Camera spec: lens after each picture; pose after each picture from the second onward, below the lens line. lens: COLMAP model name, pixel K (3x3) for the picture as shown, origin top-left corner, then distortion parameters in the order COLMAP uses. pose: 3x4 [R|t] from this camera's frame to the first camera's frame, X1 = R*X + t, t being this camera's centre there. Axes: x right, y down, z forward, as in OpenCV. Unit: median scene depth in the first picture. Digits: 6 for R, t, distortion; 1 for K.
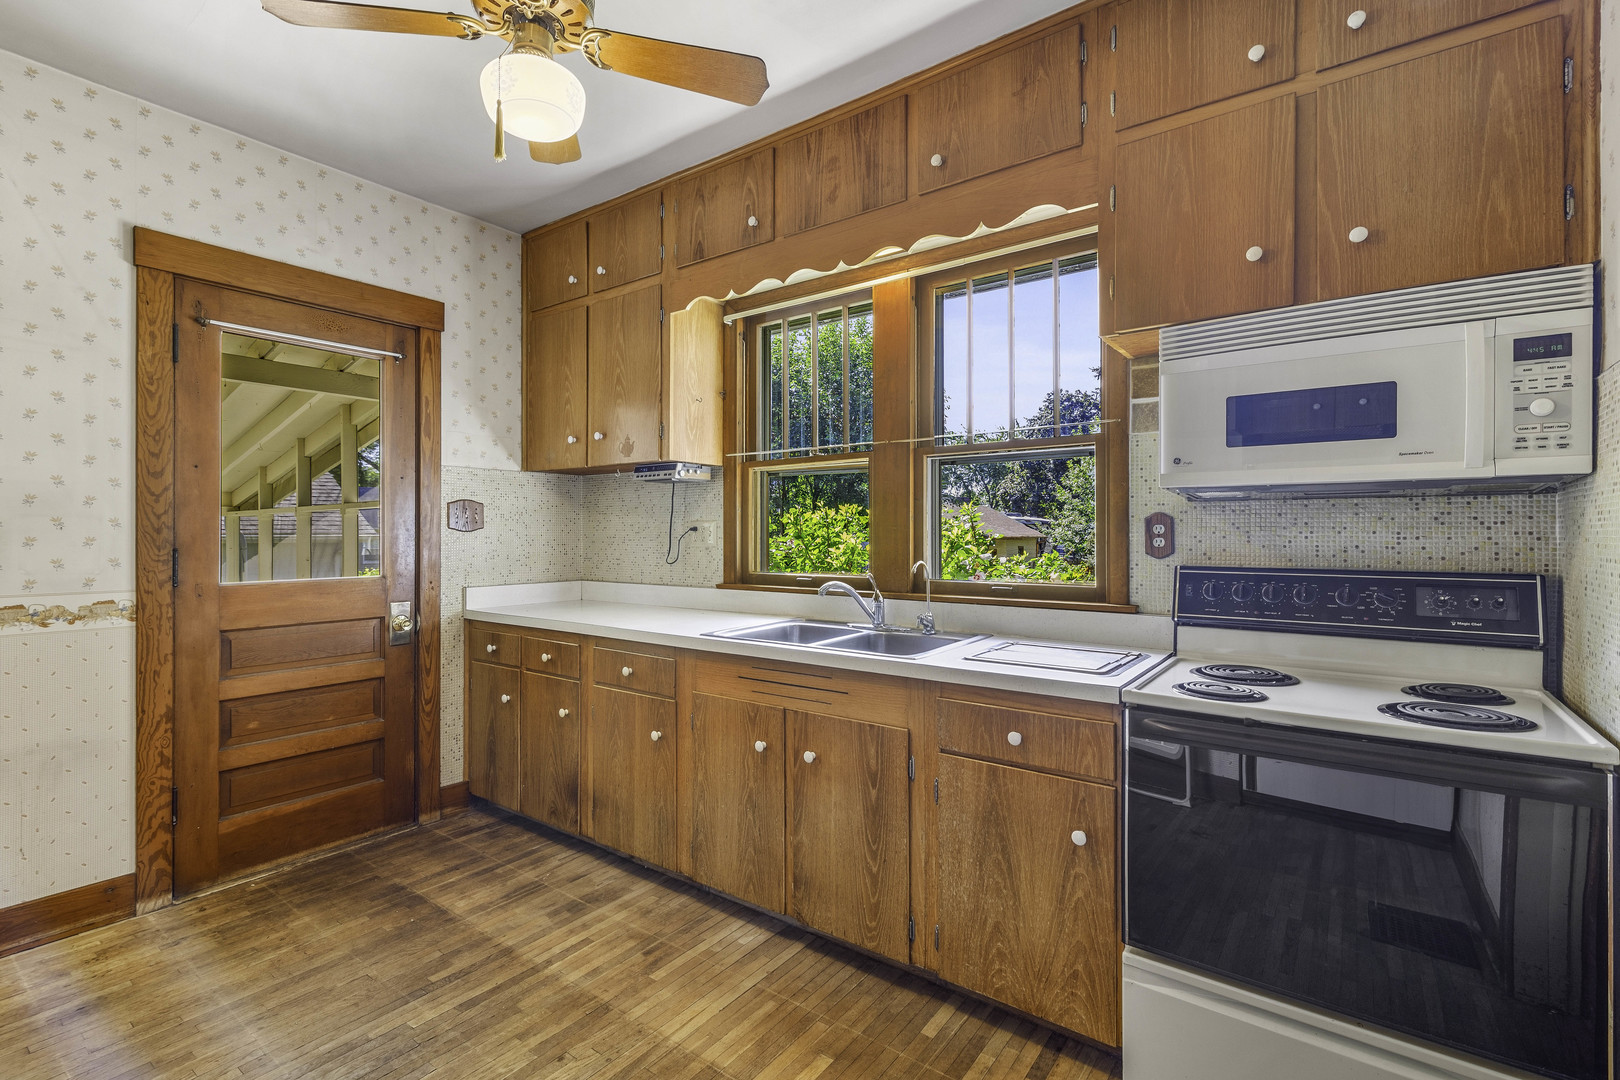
lens RADIAL K [[734.1, 0, 810.0], [0, 734.1, 533.9], [0, 0, 1]] dist [0.004827, -0.002334]
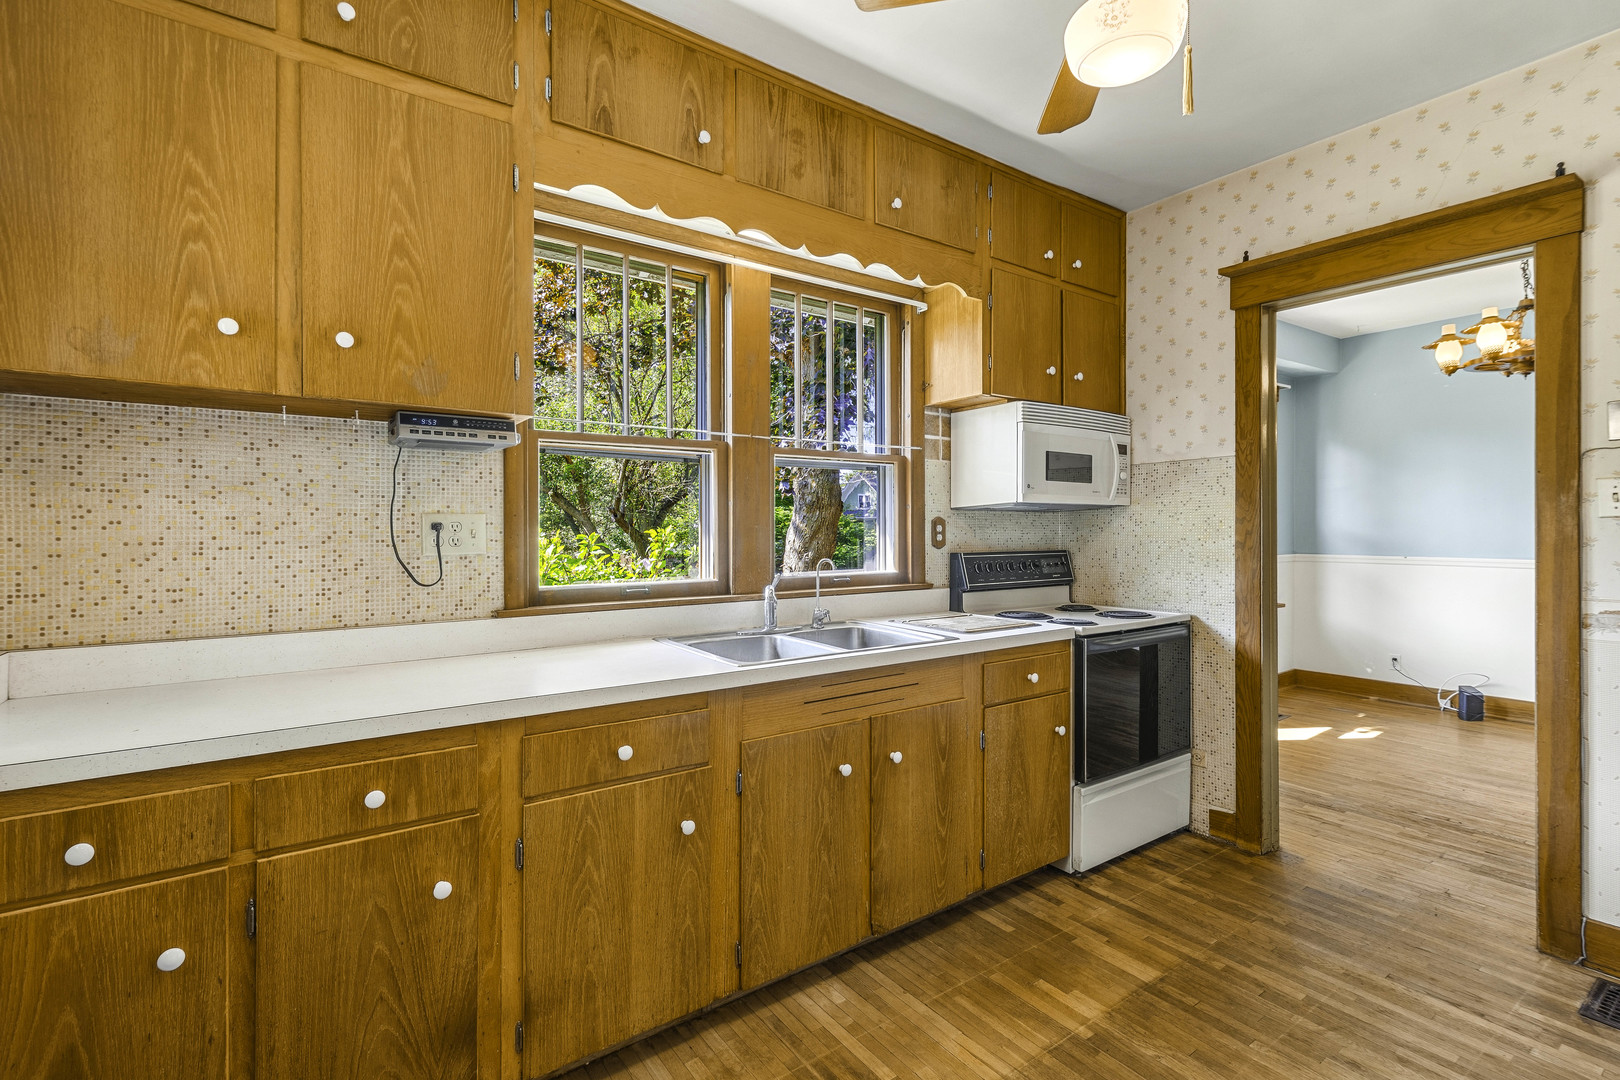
lens RADIAL K [[734.1, 0, 798.4], [0, 734.1, 531.9], [0, 0, 1]] dist [0.004827, -0.002334]
pose [[0.318893, -0.002727, 0.947787, -0.968357], [0.003277, 0.999993, 0.001774, -0.003238], [-0.947785, 0.002540, 0.318900, 0.796135]]
